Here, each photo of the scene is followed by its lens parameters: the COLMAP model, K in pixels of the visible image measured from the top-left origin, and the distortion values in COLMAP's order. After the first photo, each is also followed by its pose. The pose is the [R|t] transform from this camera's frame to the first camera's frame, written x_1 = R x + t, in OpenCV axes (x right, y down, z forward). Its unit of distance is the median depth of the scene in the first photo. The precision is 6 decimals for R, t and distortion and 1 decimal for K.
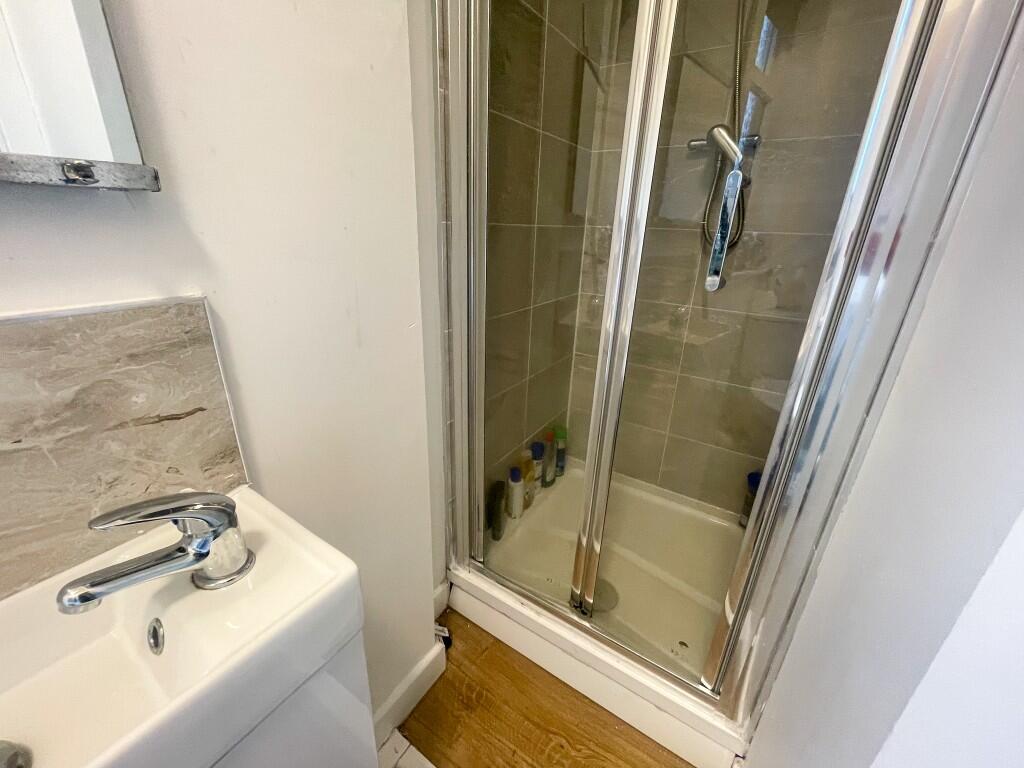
lens RADIAL K [[411.6, 0, 510.4], [0, 411.6, 381.3], [0, 0, 1]] dist [-0.004071, -0.000134]
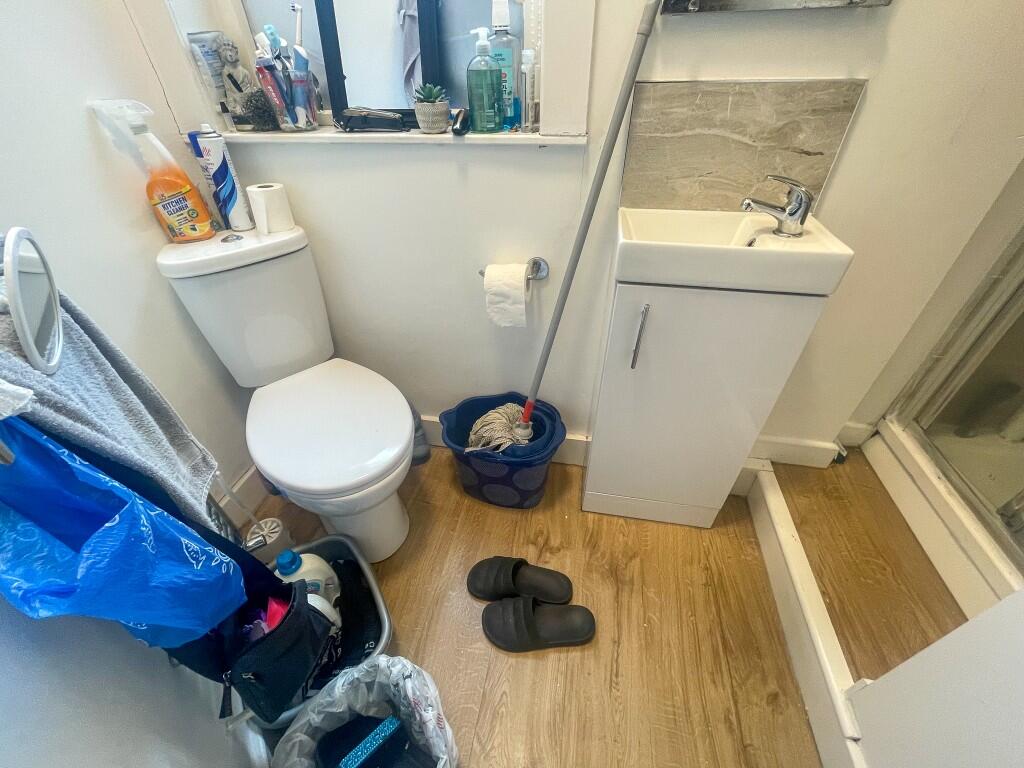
lens RADIAL K [[411.6, 0, 510.4], [0, 411.6, 381.3], [0, 0, 1]] dist [-0.004071, -0.000134]
pose [[0.376741, 0.534597, -0.756487, 0.417410], [-0.311632, 0.842204, 0.439975, 0.357204], [0.872325, 0.069989, 0.483890, -0.658528]]
